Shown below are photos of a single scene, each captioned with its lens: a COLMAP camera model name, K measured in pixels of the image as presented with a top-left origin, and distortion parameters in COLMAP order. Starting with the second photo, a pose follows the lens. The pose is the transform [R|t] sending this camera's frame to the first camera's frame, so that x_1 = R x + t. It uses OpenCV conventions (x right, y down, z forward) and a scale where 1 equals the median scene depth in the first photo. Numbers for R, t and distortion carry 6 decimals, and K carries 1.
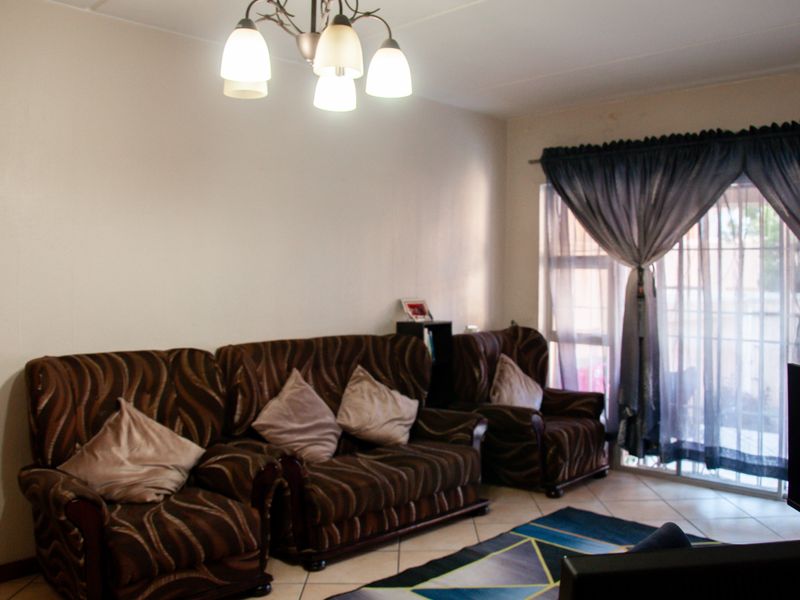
lens RADIAL K [[671.9, 0, 400.0], [0, 671.9, 300.0], [0, 0, 1]] dist [-0.116555, 0.003785]
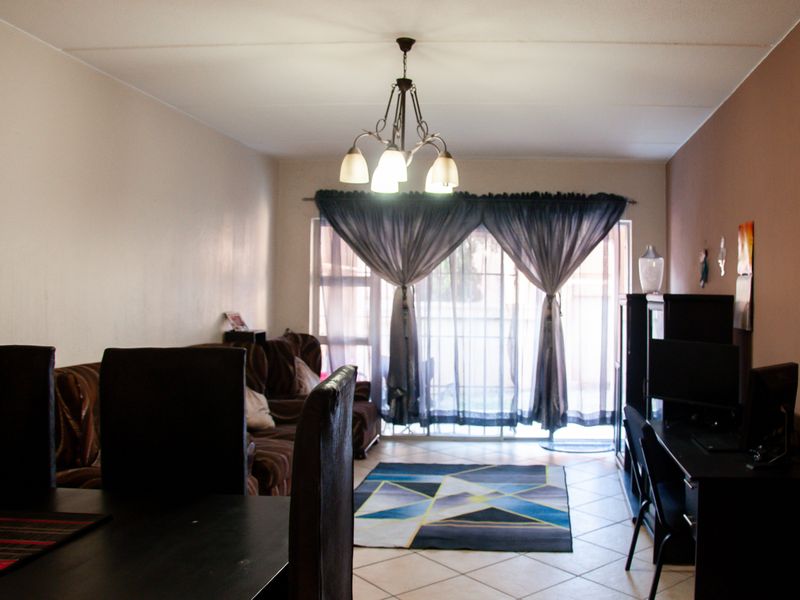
lens RADIAL K [[671.9, 0, 400.0], [0, 671.9, 300.0], [0, 0, 1]] dist [-0.116555, 0.003785]
pose [[0.833188, -0.005354, 0.552964, -0.410922], [0.013834, 0.999842, -0.011163, -0.005388], [-0.552817, 0.016950, 0.833130, -0.149409]]
